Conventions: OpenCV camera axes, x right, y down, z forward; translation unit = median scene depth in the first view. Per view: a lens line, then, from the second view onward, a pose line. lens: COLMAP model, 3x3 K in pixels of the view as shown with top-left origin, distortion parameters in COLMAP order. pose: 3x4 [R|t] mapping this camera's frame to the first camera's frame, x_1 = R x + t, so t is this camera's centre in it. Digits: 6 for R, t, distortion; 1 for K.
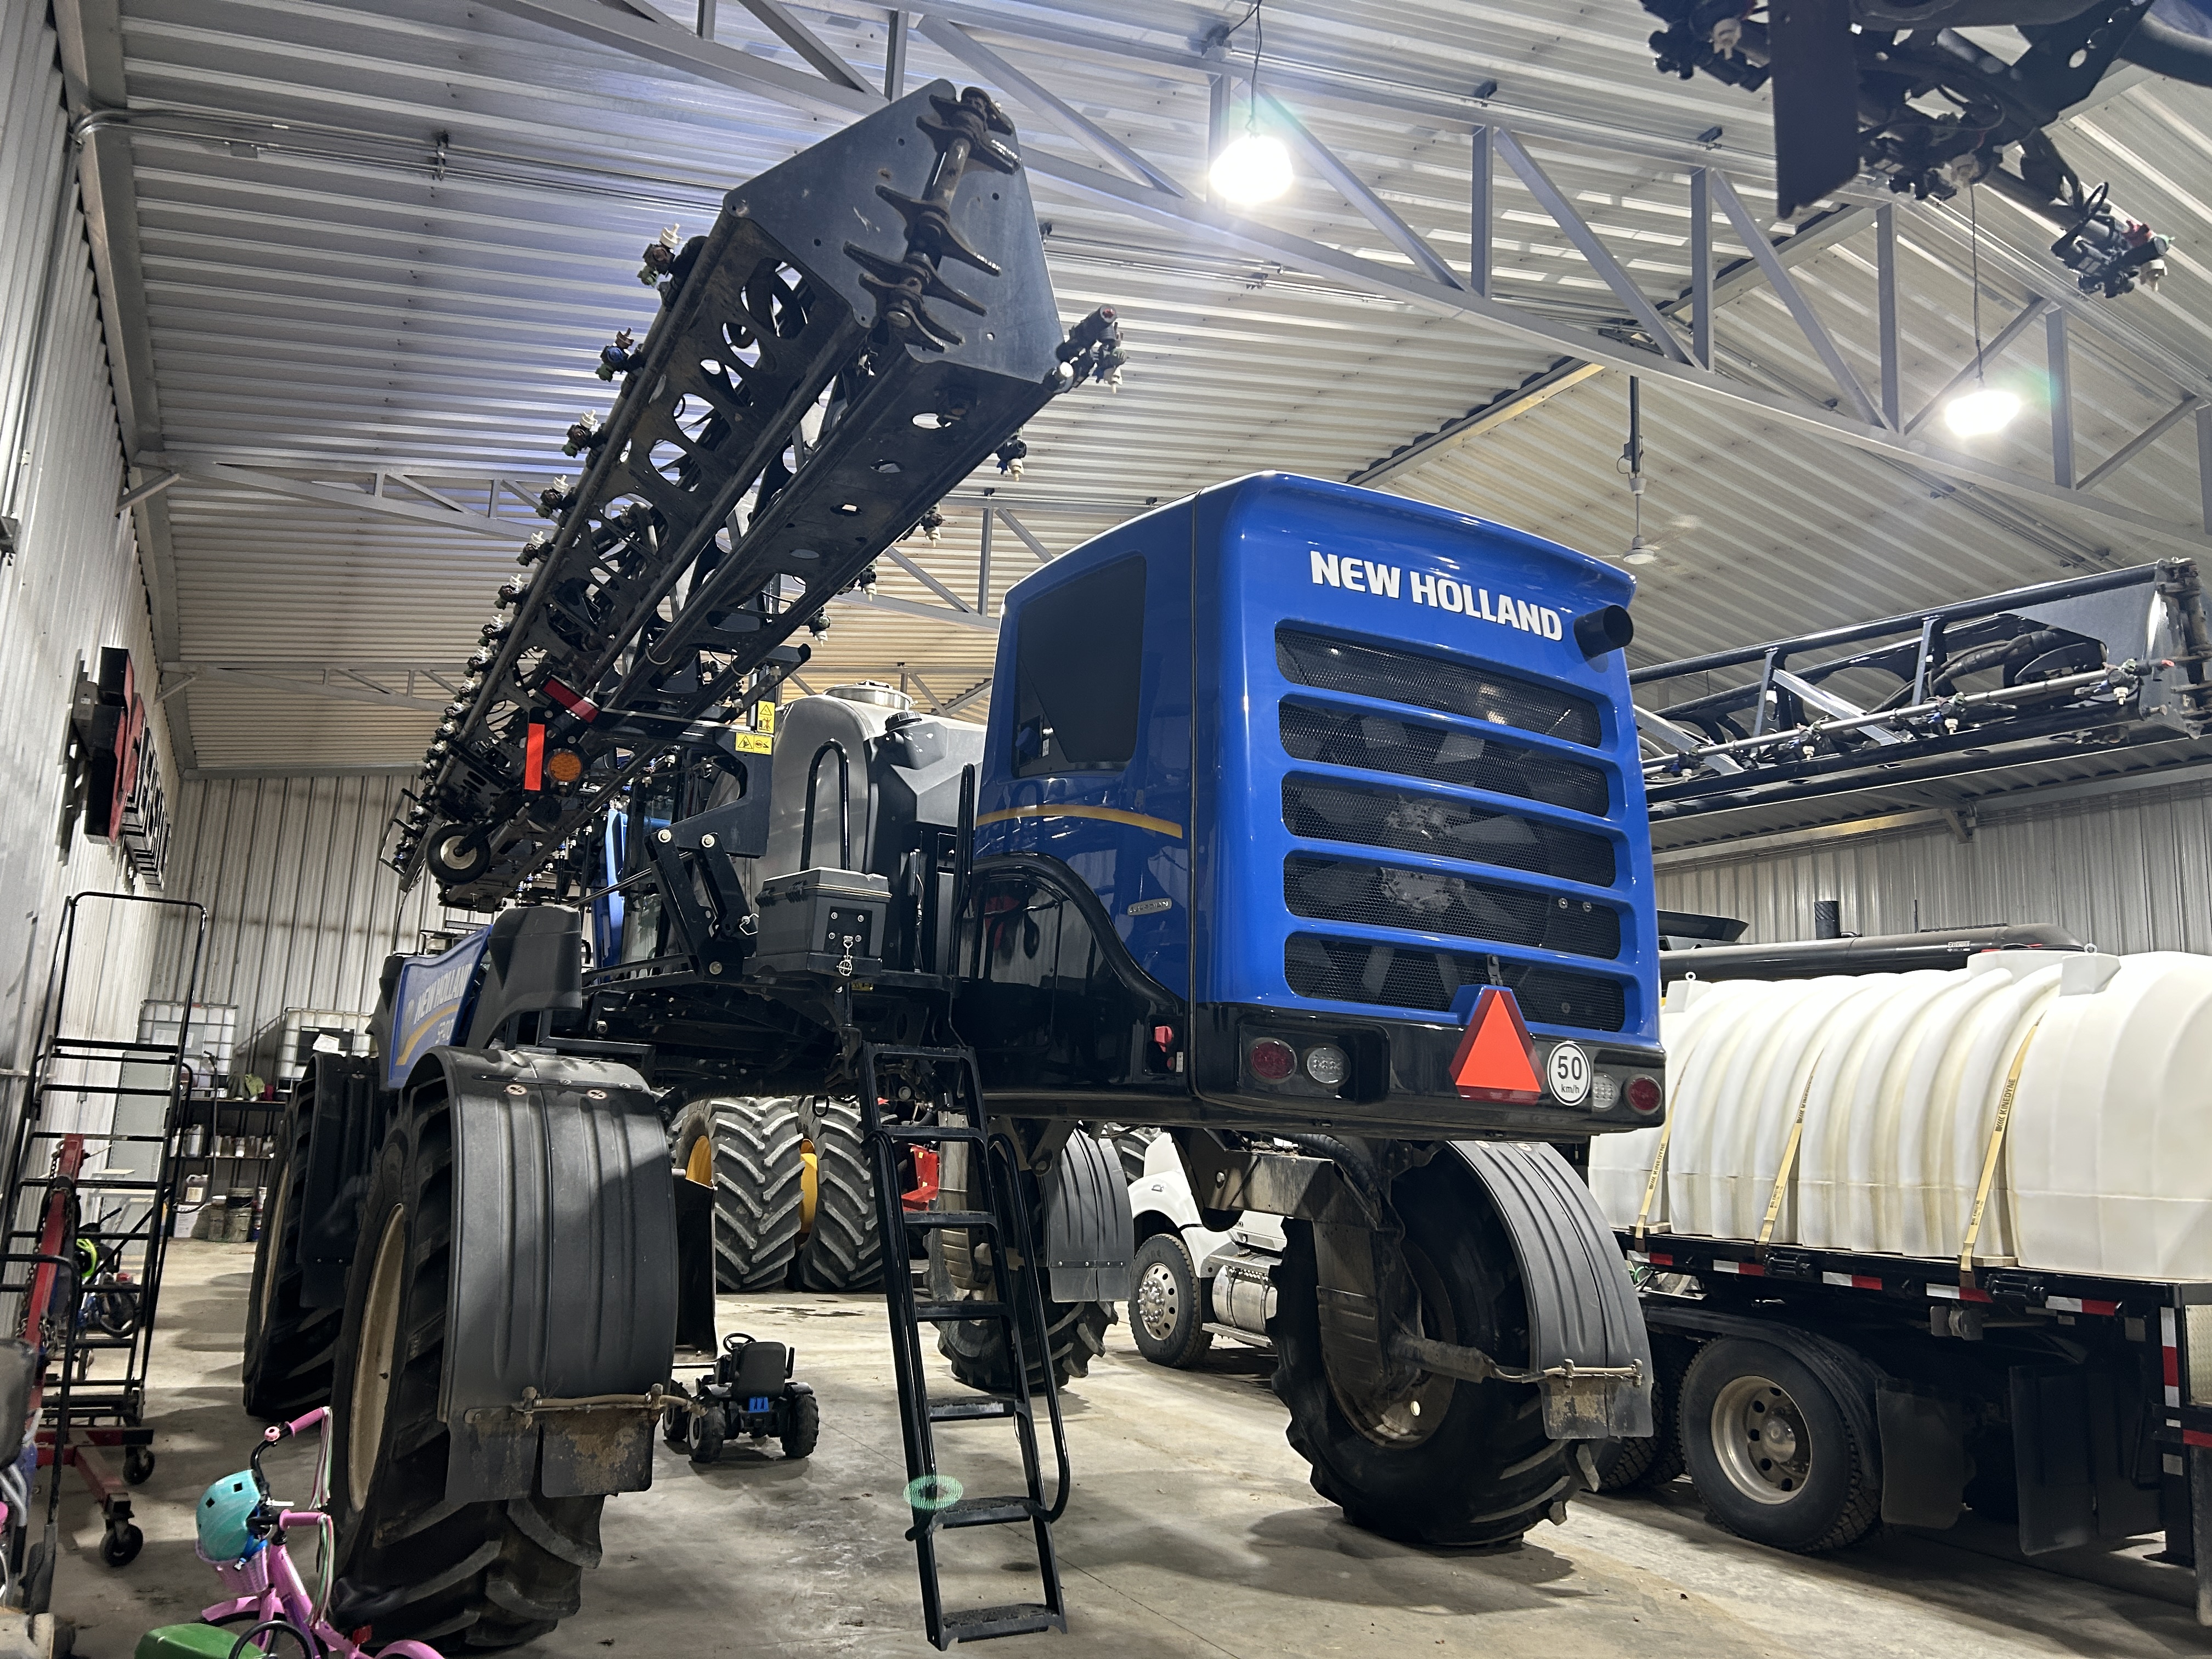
lens RADIAL K [[1629.9, 0, 1106.0], [0, 1629.9, 829.5], [0, 0, 1]] dist [0.070012, -0.001033]
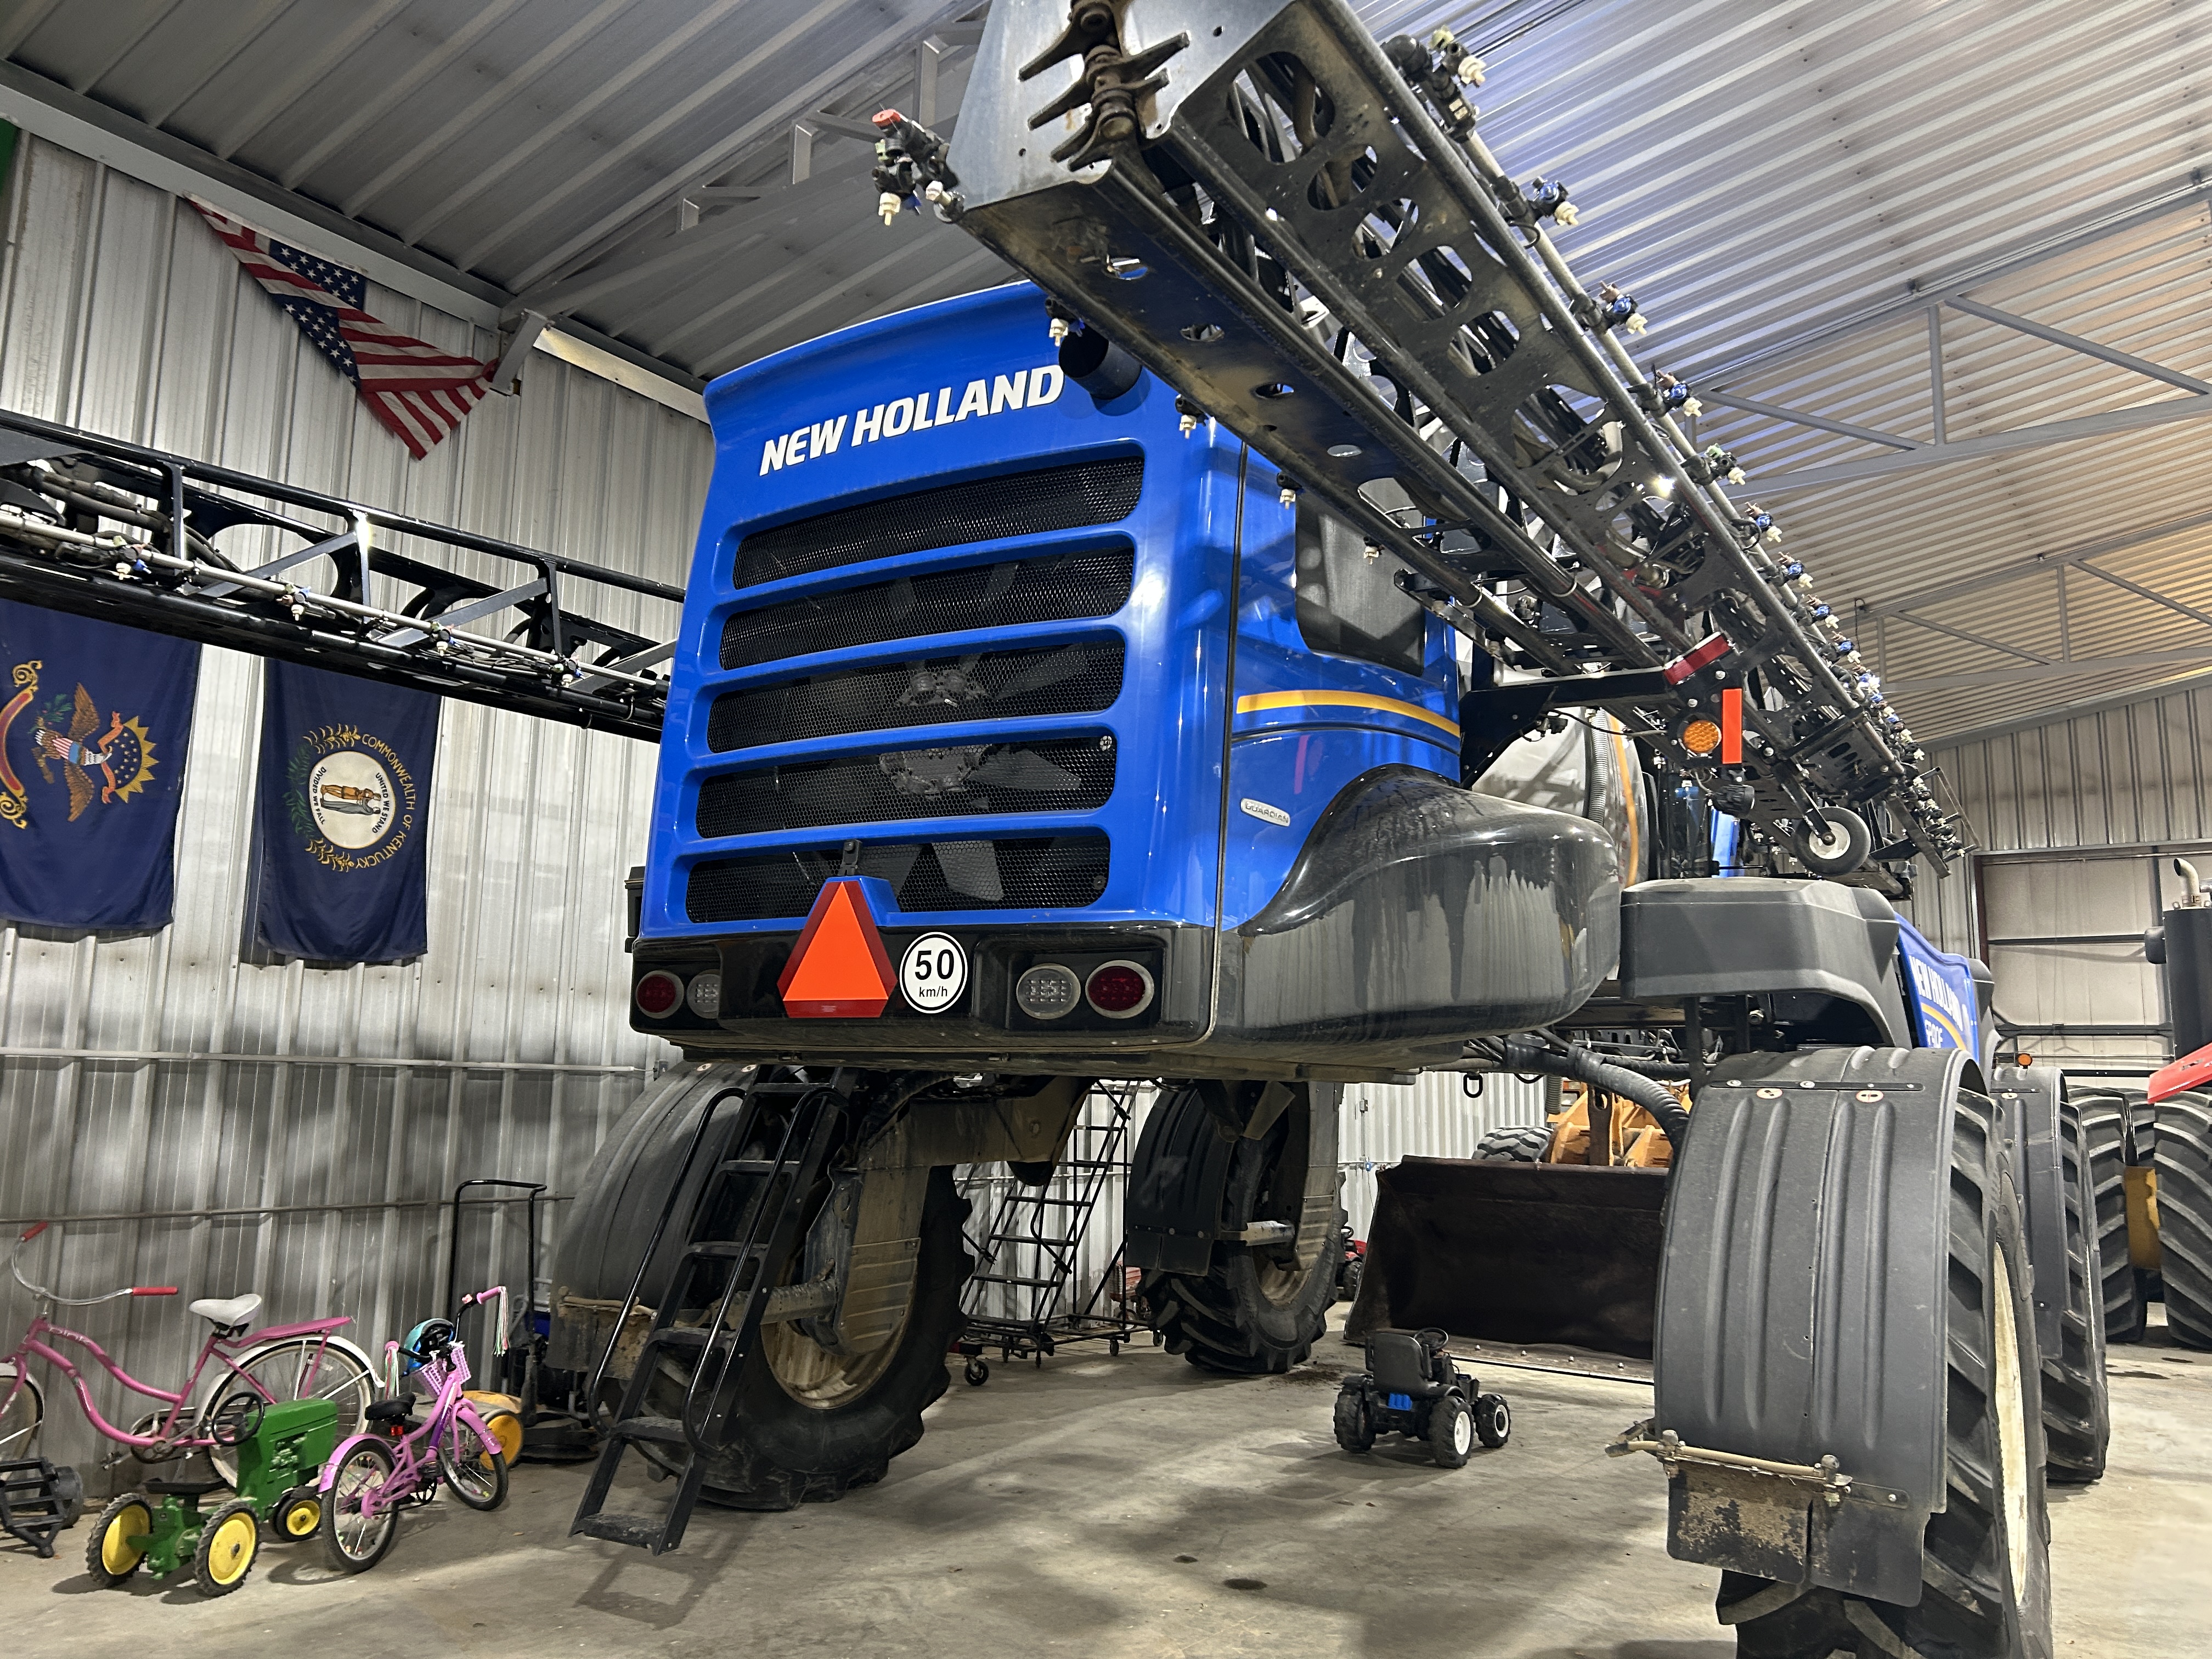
lens RADIAL K [[1629.9, 0, 1106.0], [0, 1629.9, 829.5], [0, 0, 1]] dist [0.070012, -0.001033]
pose [[0.473301, -0.178011, -0.862727, 0.950542], [0.157987, 0.980643, -0.115668, 0.176898], [0.866618, -0.081553, 0.492263, 0.672234]]
